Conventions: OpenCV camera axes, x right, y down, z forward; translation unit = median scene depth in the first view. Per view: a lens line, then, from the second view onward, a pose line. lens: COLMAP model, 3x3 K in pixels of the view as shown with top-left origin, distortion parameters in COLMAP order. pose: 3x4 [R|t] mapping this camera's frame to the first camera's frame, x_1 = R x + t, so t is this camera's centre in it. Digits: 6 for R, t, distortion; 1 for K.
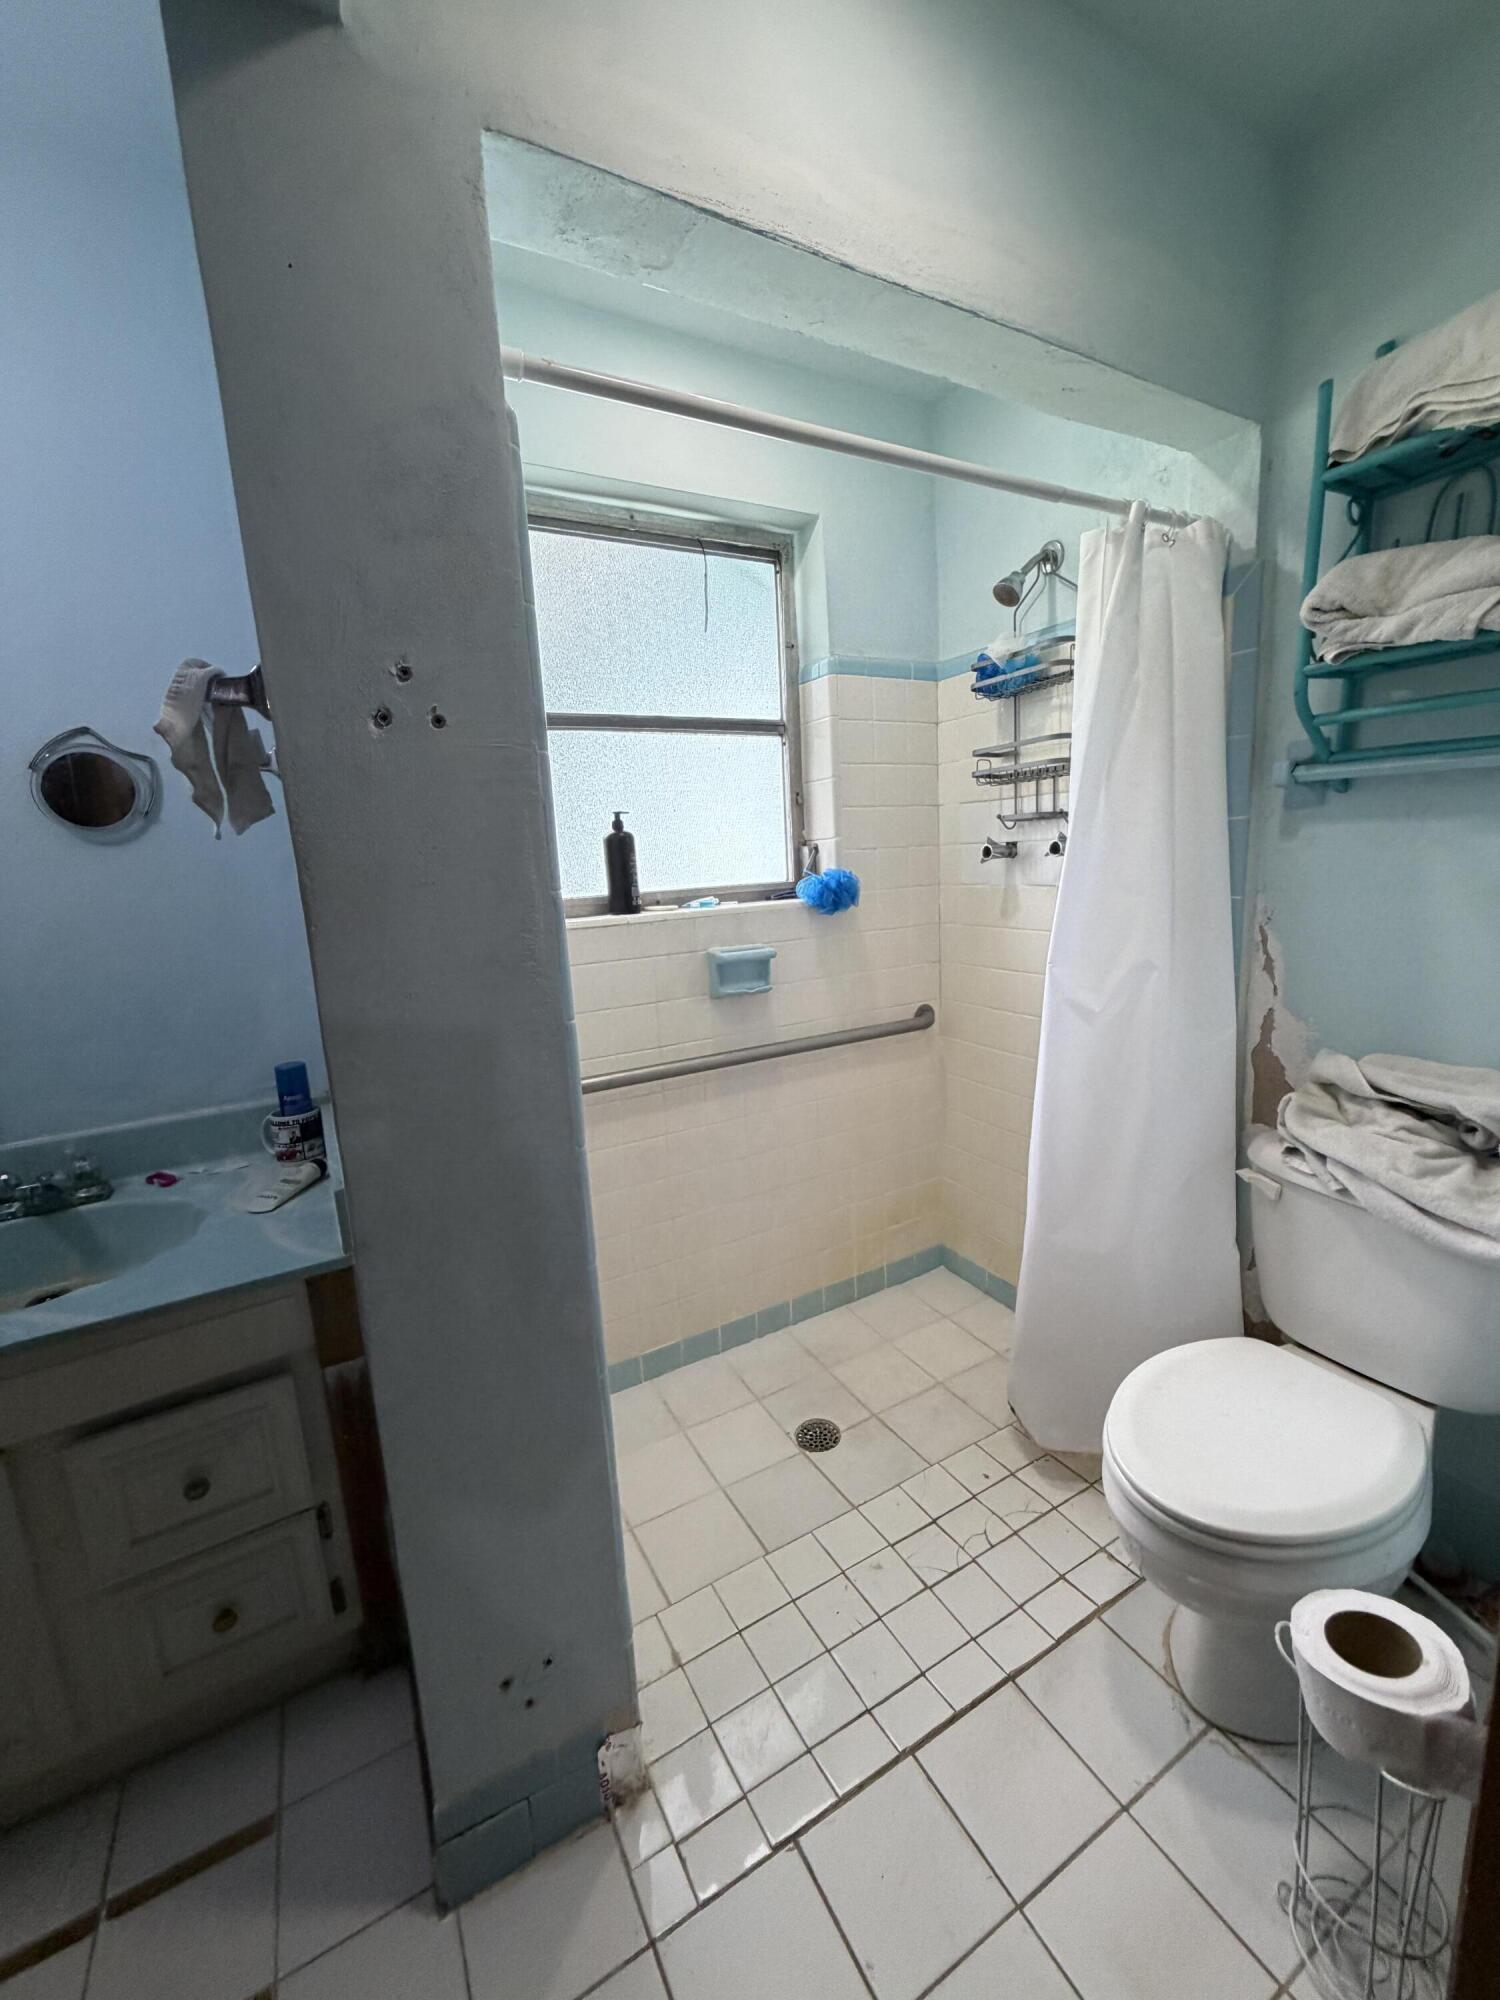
lens RADIAL K [[797.4, 0, 755.8], [0, 797.4, 997.8], [0, 0, 1]] dist [-0.000868, 0.000447]
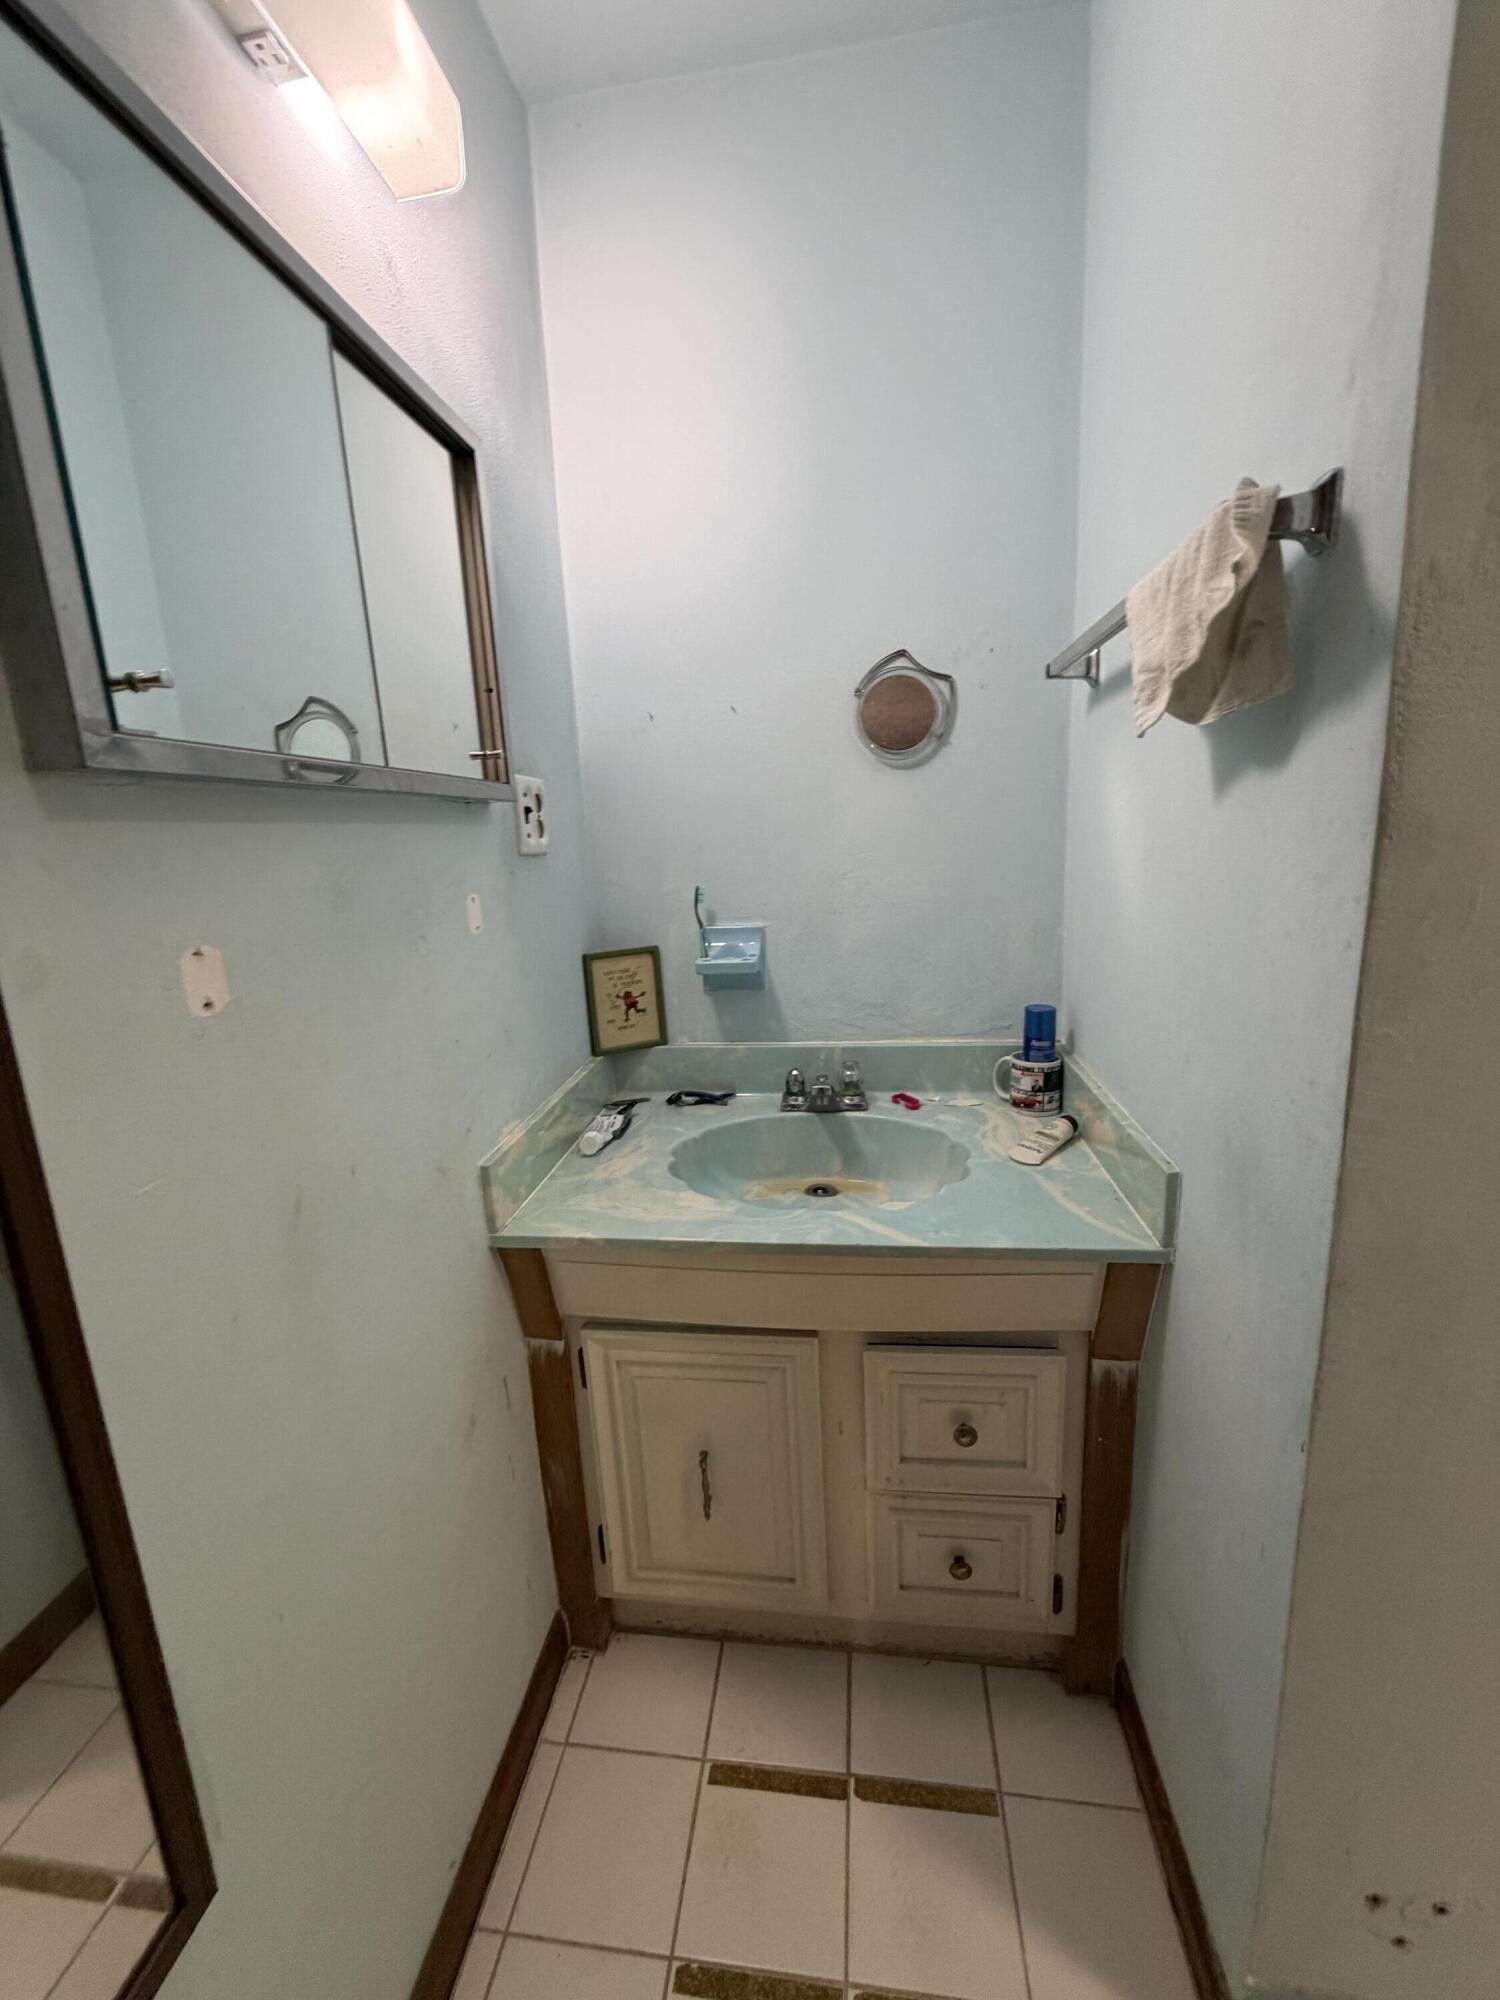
lens RADIAL K [[797.4, 0, 756.1], [0, 797.4, 997.1], [0, 0, 1]] dist [-0.000868, 0.000447]
pose [[0.802582, 0.134344, -0.581218, -0.328301], [-0.100993, 0.990847, 0.089570, 0.023960], [0.587931, -0.013188, 0.808804, 0.062868]]
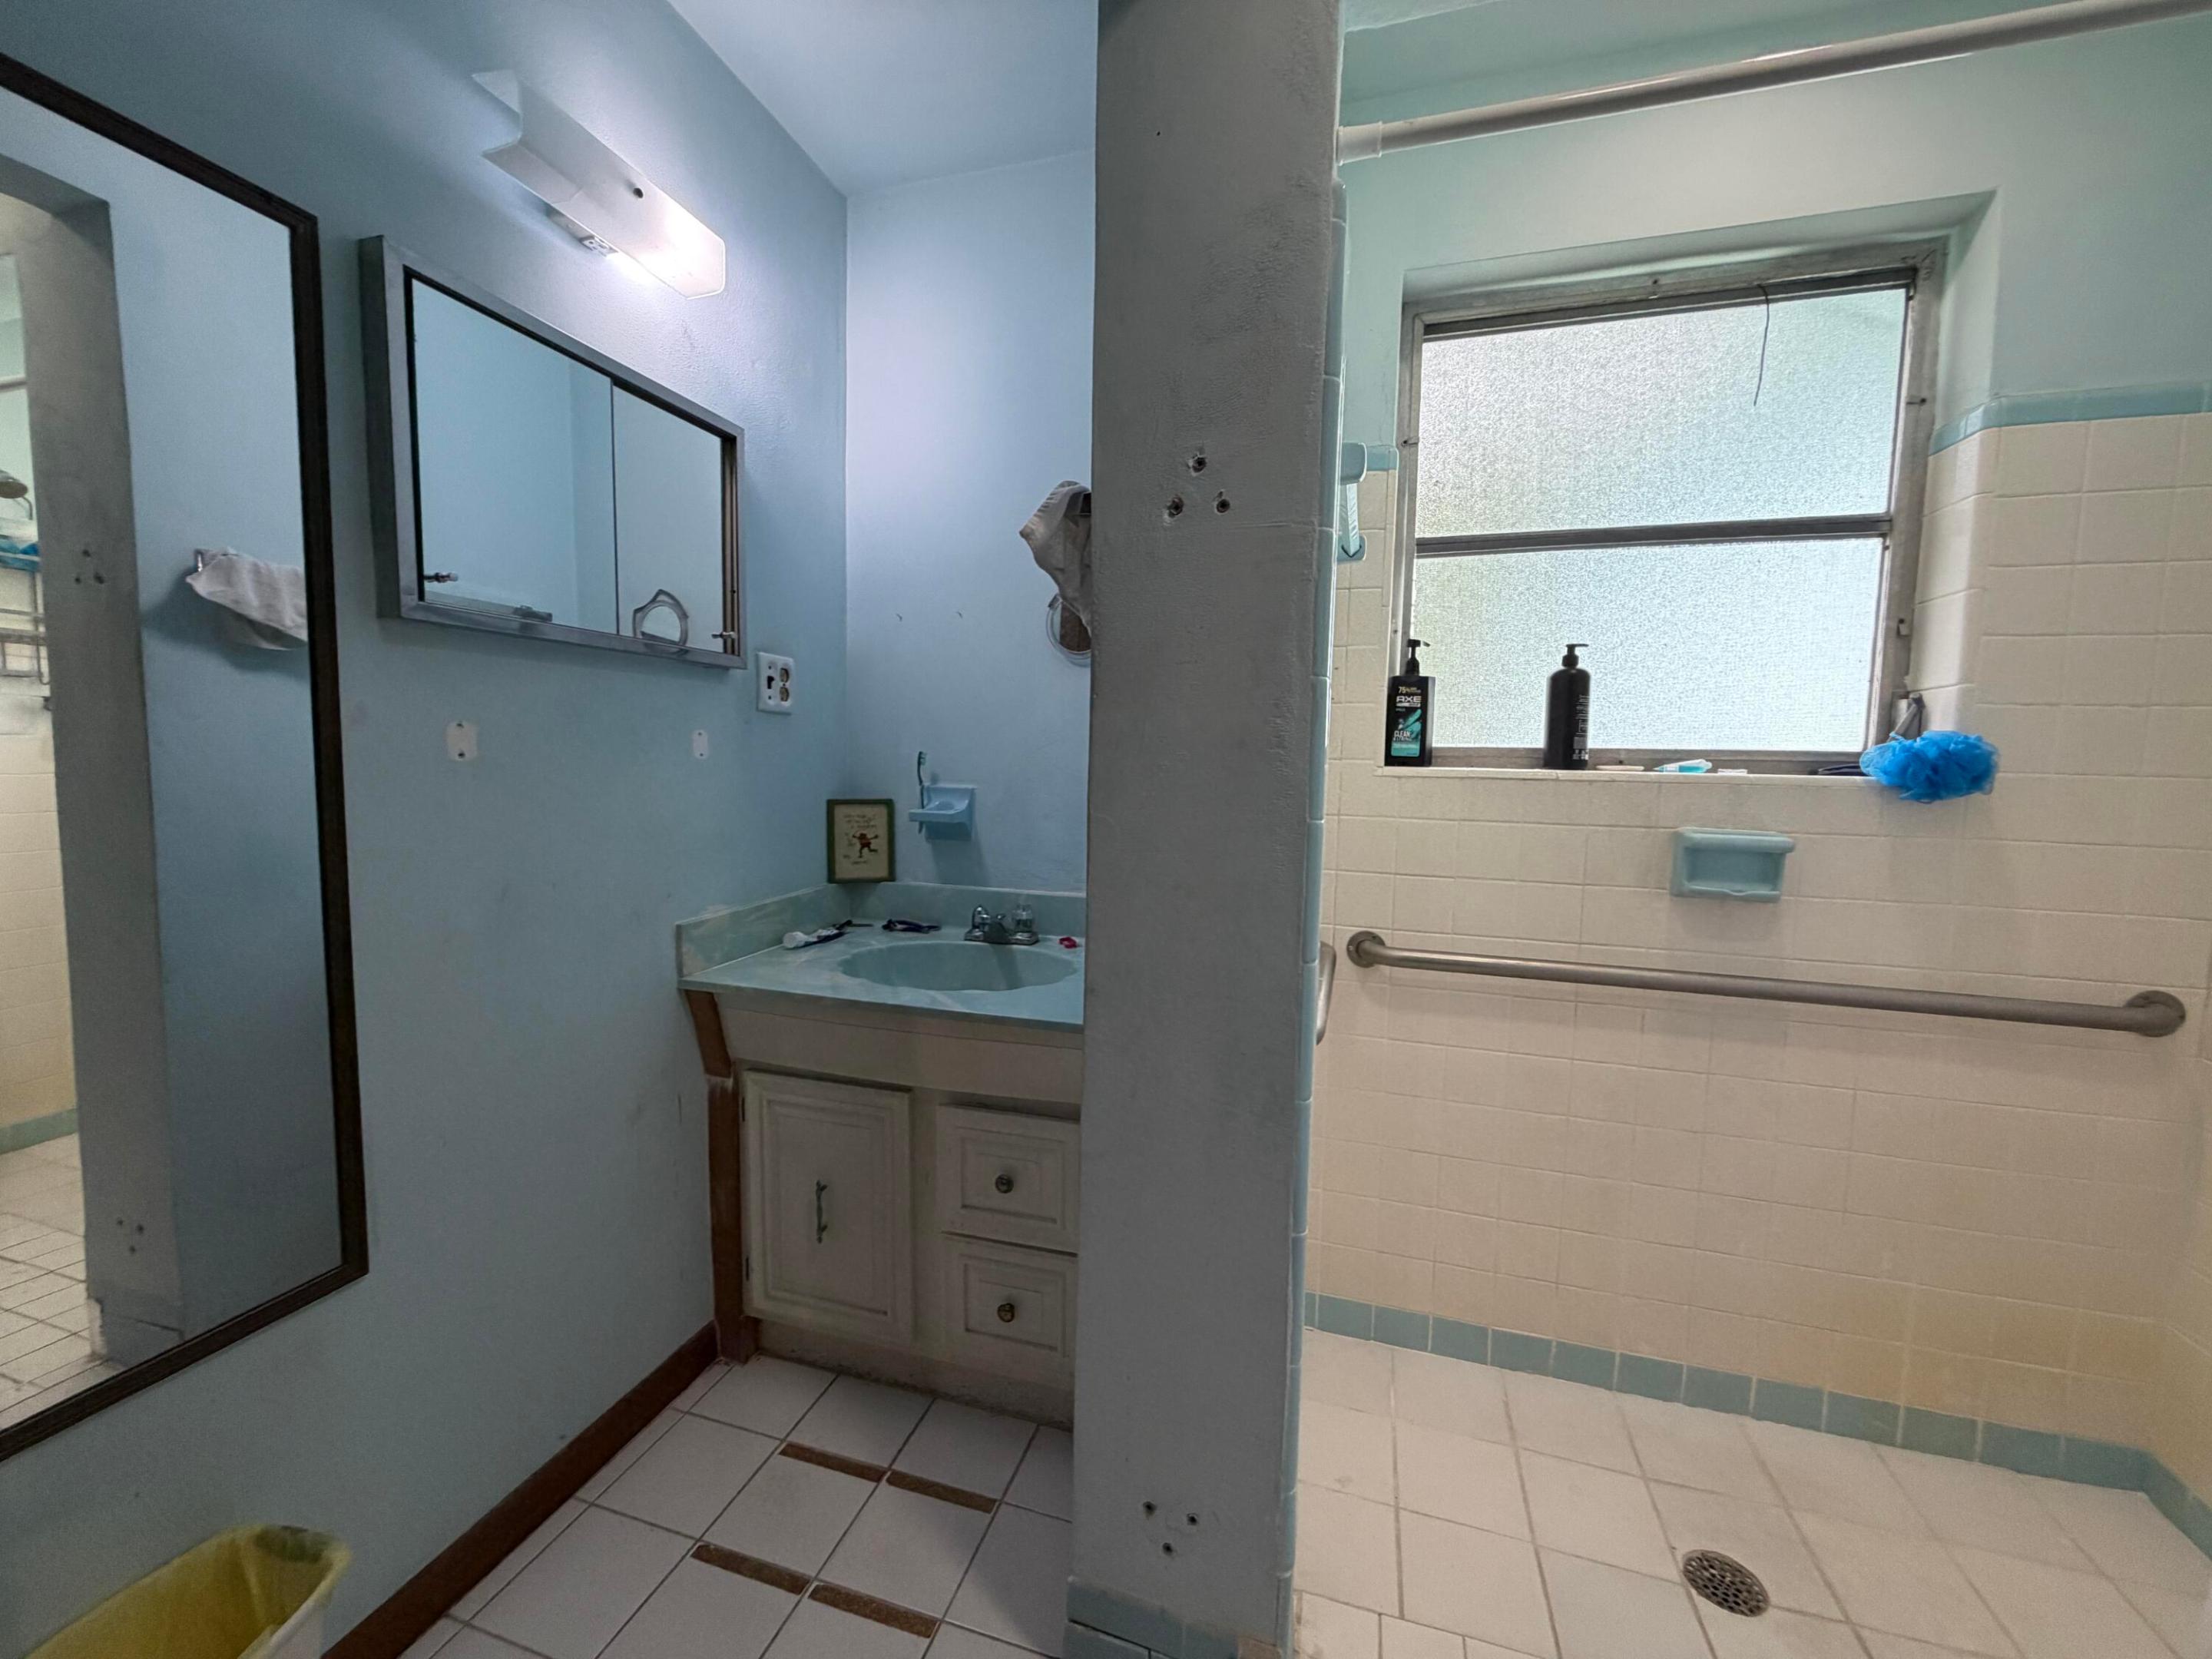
lens RADIAL K [[881.9, 0, 1101.6], [0, 881.9, 829.0], [0, 0, 1]] dist [-0.000868, 0.000447]
pose [[0.691888, 0.125309, -0.711048, 0.211143], [-0.183515, 0.983002, -0.005334, 0.059235], [0.698293, 0.134179, 0.703123, 0.082109]]
